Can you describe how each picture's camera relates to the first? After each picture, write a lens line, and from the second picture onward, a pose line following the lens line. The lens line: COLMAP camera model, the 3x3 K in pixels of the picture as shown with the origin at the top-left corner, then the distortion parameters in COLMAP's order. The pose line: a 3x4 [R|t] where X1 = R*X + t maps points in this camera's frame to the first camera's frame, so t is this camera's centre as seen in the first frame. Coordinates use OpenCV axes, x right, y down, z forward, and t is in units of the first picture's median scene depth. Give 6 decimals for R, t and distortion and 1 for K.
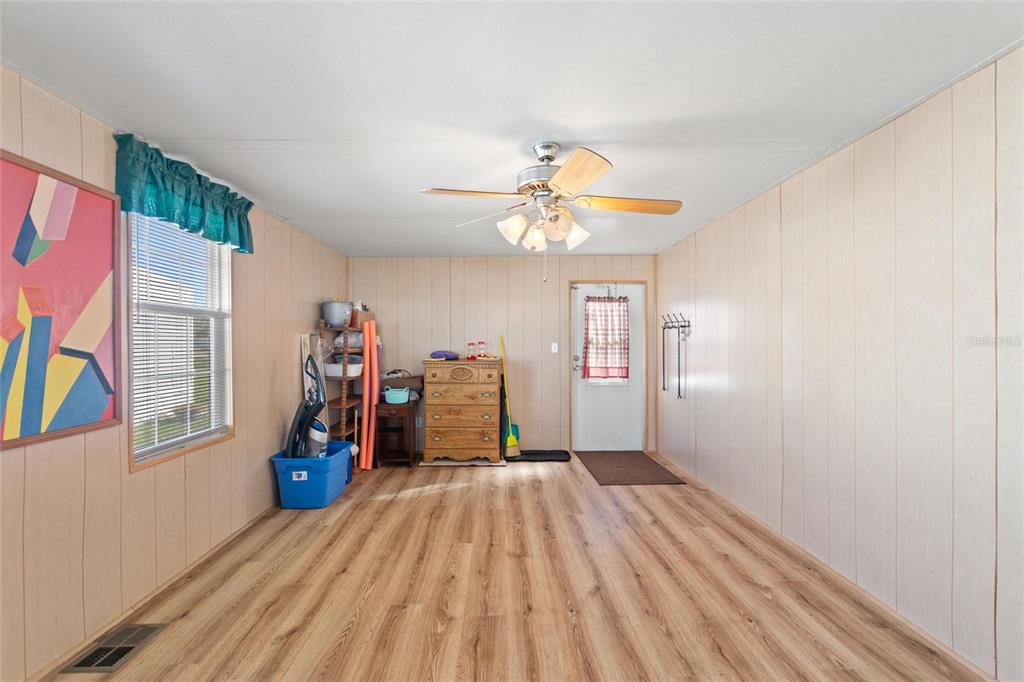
lens RADIAL K [[464.8, 0, 486.5], [0, 464.8, 342.5], [0, 0, 1]] dist [-0.035958, 0.000327]
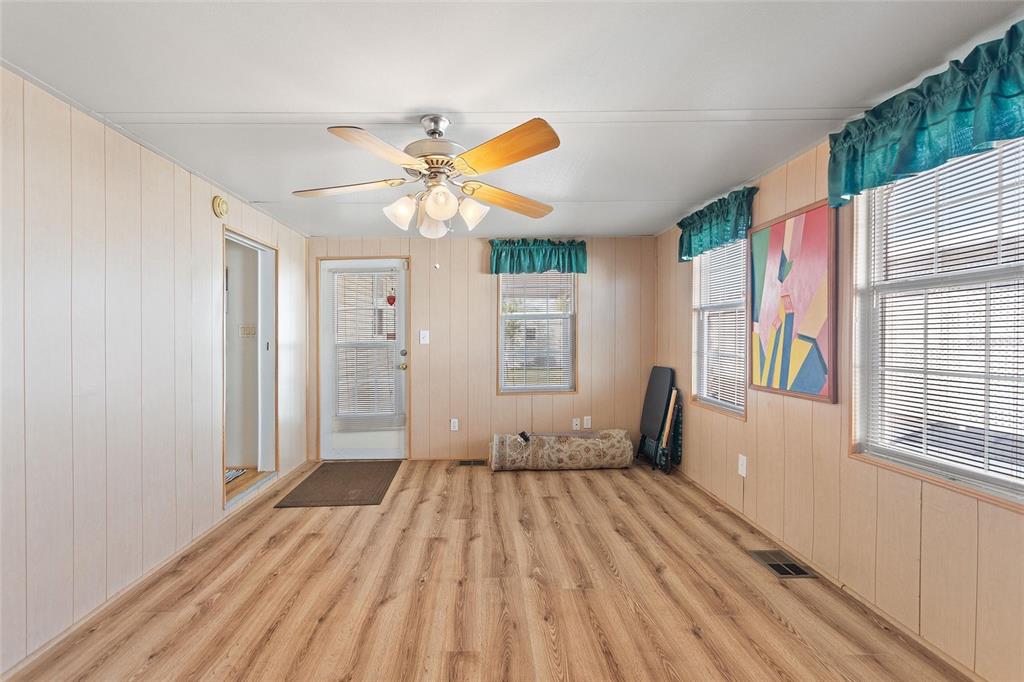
lens RADIAL K [[464.8, 0, 486.5], [0, 464.8, 342.5], [0, 0, 1]] dist [-0.035958, 0.000327]
pose [[-0.999247, 0.016868, -0.034944, 0.060953], [0.016637, 0.999838, 0.006882, 0.010392], [0.035054, 0.006295, -0.999366, 2.063927]]
